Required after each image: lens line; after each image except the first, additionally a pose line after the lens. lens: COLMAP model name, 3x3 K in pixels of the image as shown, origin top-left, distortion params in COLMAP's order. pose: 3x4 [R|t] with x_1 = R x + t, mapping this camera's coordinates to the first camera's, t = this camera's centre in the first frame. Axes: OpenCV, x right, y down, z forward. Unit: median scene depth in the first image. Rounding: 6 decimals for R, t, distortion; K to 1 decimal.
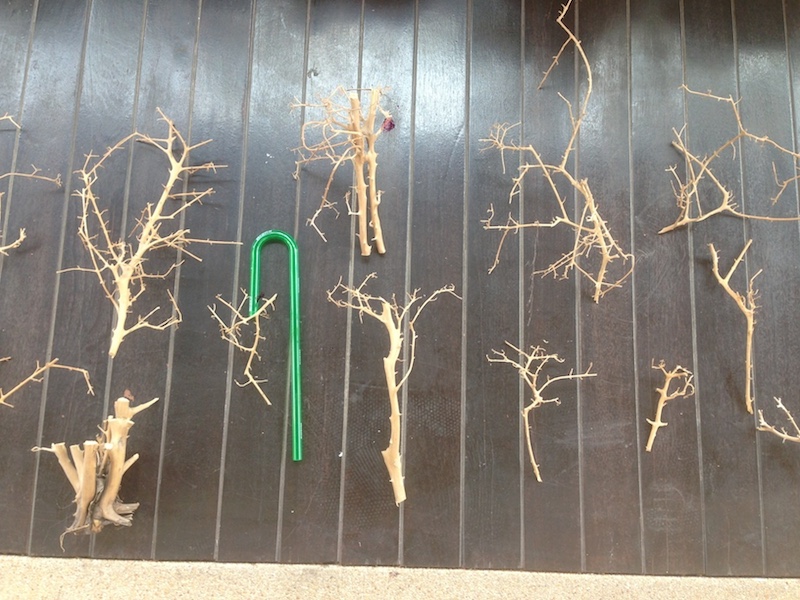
lens RADIAL K [[743.0, 0, 400.0], [0, 743.0, 300.0], [0, 0, 1]] dist [0.129878, -0.235676]
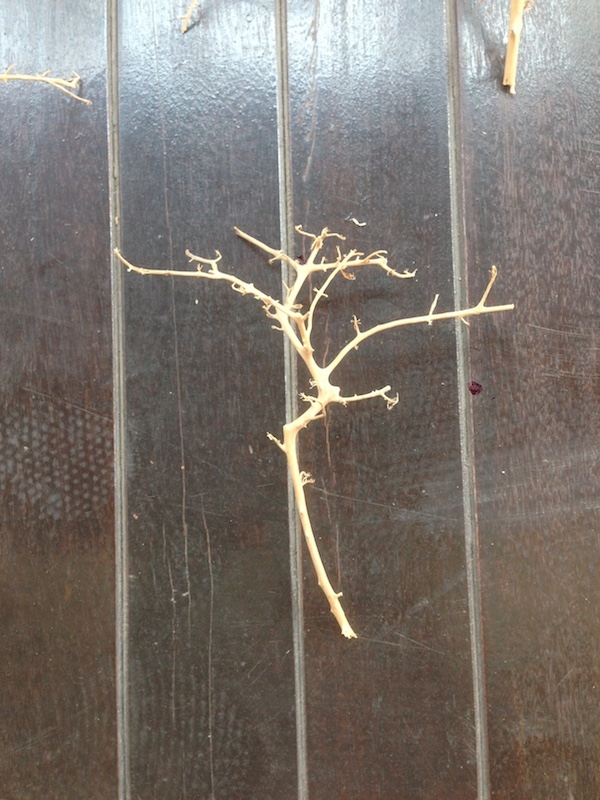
lens RADIAL K [[743.0, 0, 300.0], [0, 743.0, 400.0], [0, 0, 1]] dist [0.129878, -0.235676]
pose [[0.996549, -0.057989, -0.059385, 0.187492], [0.064182, 0.992043, 0.108316, 0.098215], [0.052631, -0.111754, 0.992341, 0.671009]]
